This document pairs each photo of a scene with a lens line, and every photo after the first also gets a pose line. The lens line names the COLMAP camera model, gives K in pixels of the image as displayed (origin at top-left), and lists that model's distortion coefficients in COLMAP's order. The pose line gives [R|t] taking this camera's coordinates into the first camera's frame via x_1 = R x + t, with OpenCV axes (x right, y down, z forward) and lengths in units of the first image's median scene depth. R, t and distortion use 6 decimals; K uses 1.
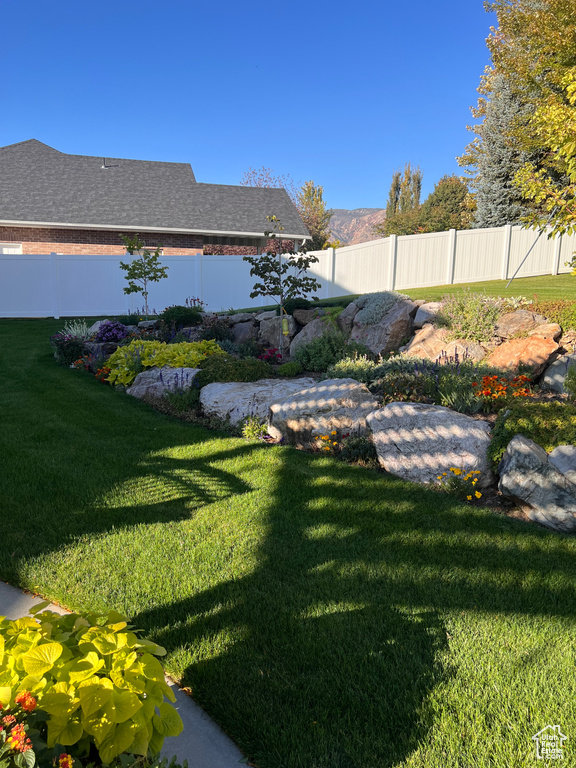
lens RADIAL K [[572.8, 0, 279.4], [0, 572.8, 388.6], [0, 0, 1]] dist [0.053834, -0.064139]
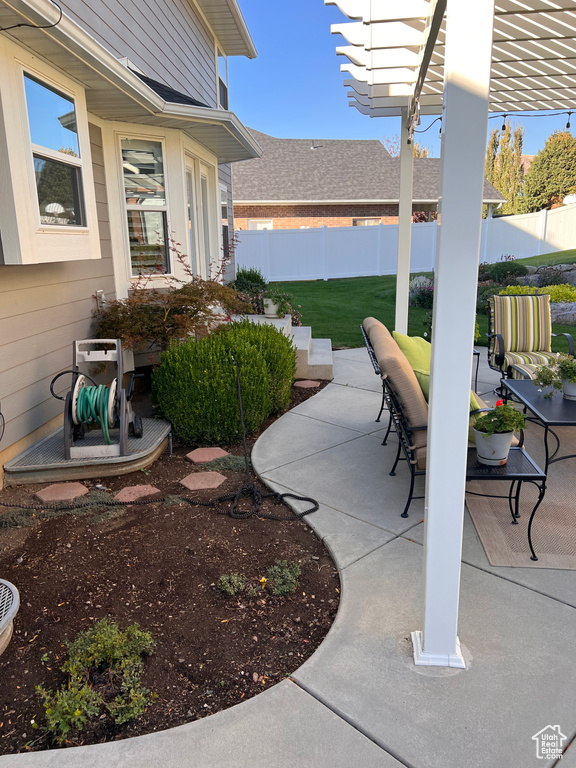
lens RADIAL K [[572.8, 0, 300.9], [0, 572.8, 381.3], [0, 0, 1]] dist [0.053834, -0.064139]
pose [[0.996846, -0.020416, -0.076690, -0.291450], [0.023936, 0.998688, 0.045268, 0.030713], [0.075666, -0.046961, 0.996027, -0.190711]]
